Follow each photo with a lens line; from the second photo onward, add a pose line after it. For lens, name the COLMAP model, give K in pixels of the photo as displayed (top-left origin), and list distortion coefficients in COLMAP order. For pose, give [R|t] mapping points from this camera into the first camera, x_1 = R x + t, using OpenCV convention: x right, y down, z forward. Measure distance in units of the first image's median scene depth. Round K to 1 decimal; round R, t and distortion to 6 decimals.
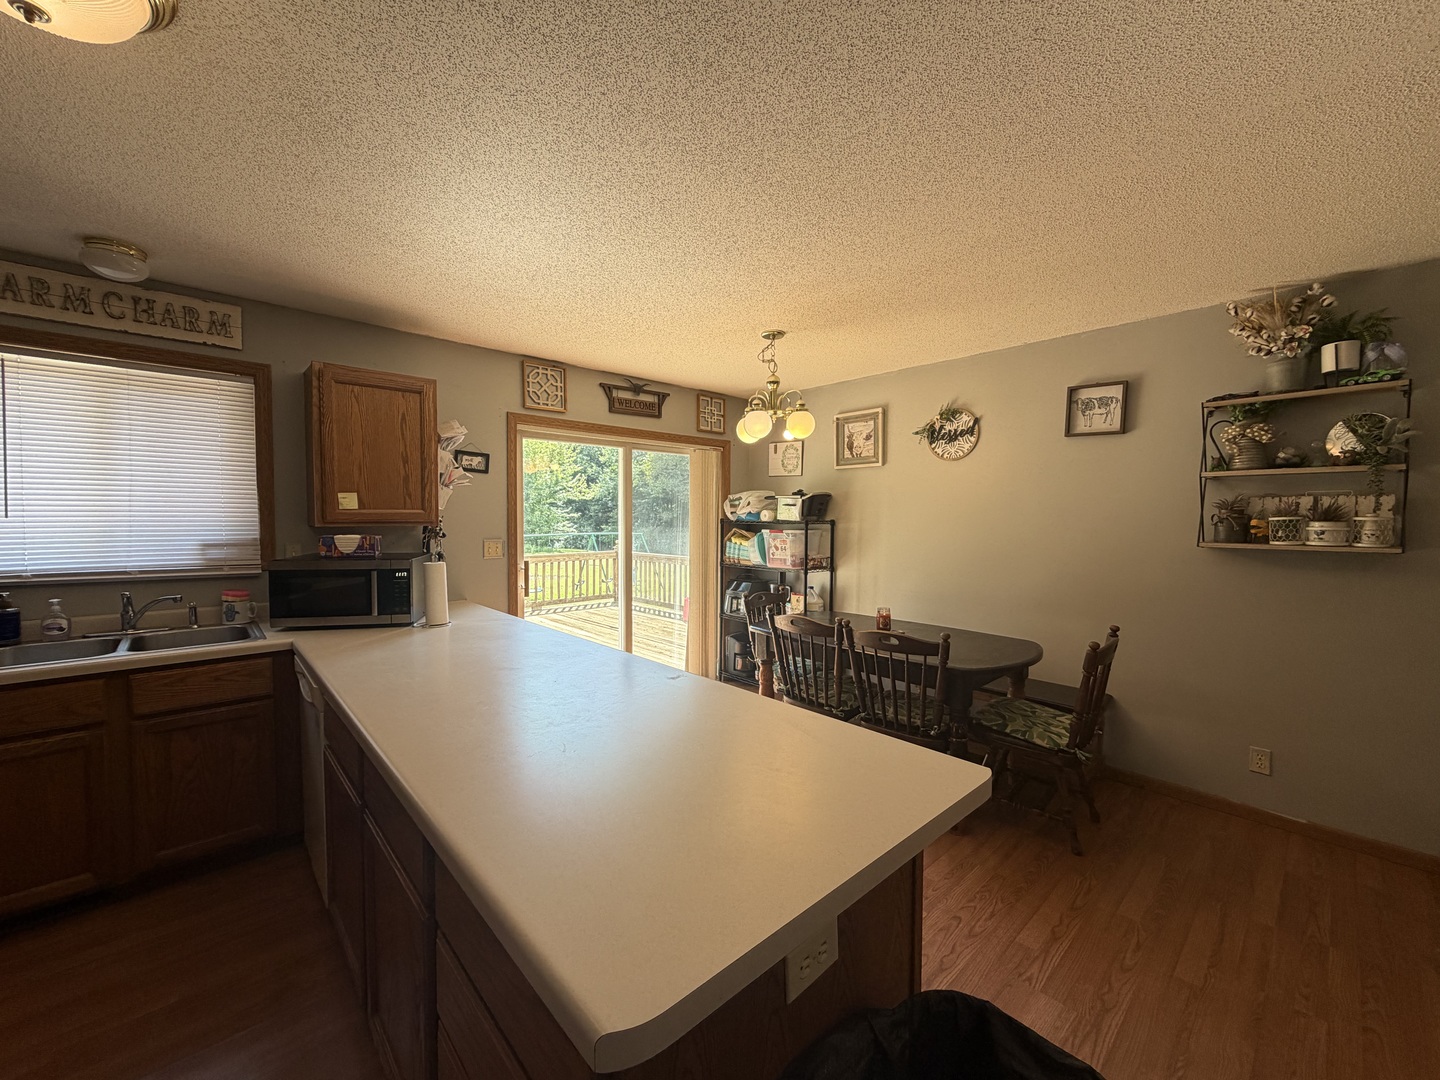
lens RADIAL K [[573.5, 0, 717.7], [0, 573.5, 537.7], [0, 0, 1]] dist [0.002635, -0.000781]
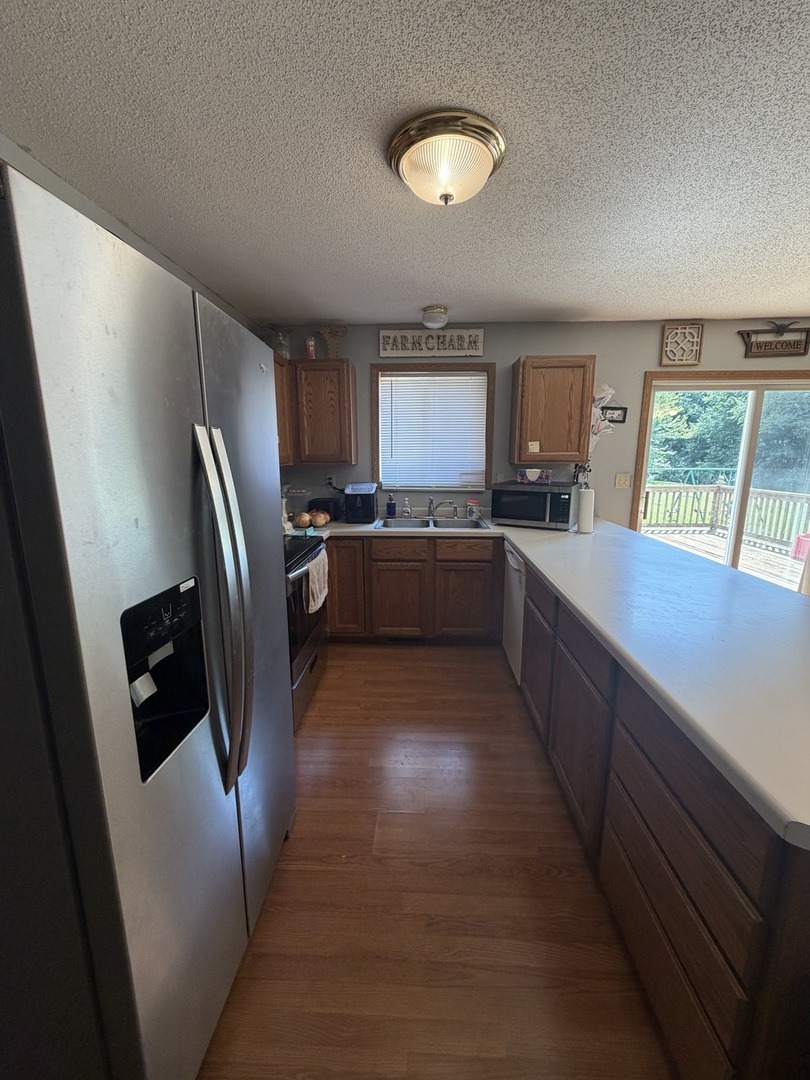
lens RADIAL K [[430.1, 0, 404.1], [0, 430.1, 537.3], [0, 0, 1]] dist [0.002635, -0.000781]
pose [[0.706176, 0.128871, -0.696210, -0.045610], [-0.019819, 0.986509, 0.162503, -0.004834], [0.707759, -0.100957, 0.699203, -0.082678]]
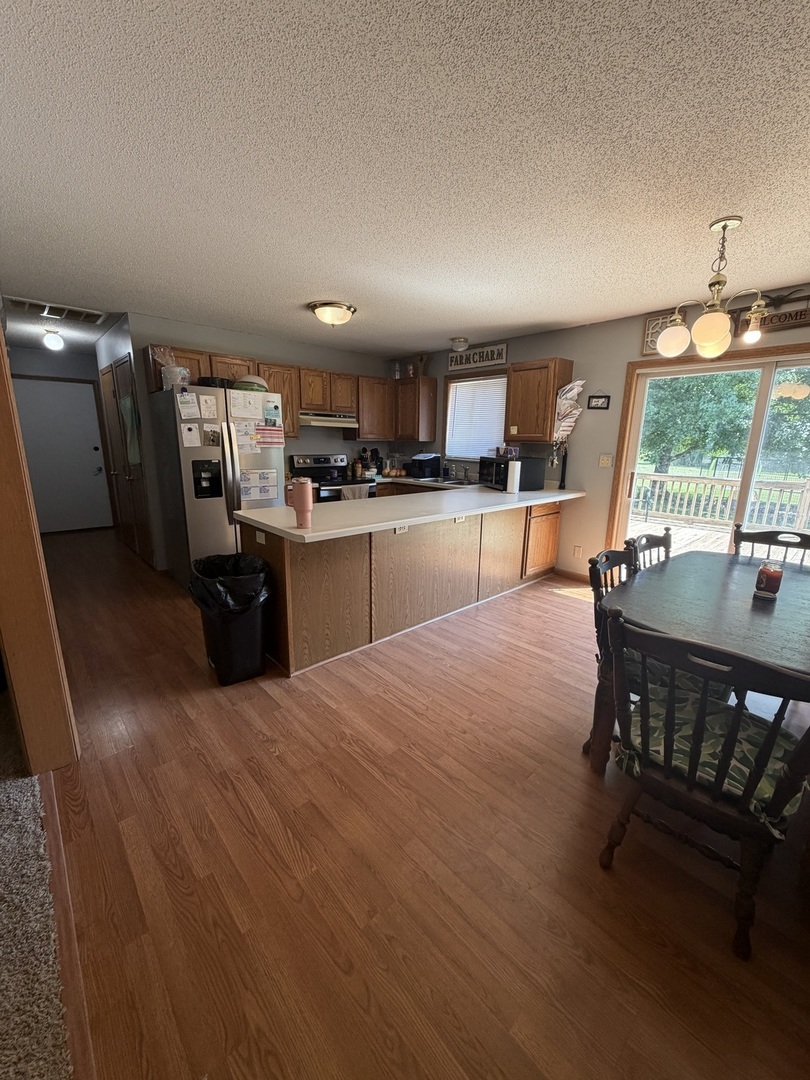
lens RADIAL K [[430.1, 0, 408.1], [0, 430.1, 540.9], [0, 0, 1]] dist [0.002635, -0.000781]
pose [[-0.001821, 0.228090, -0.973638, 0.915887], [-0.051687, 0.972317, 0.227878, -0.008456], [0.998662, 0.050739, 0.010019, 0.577053]]
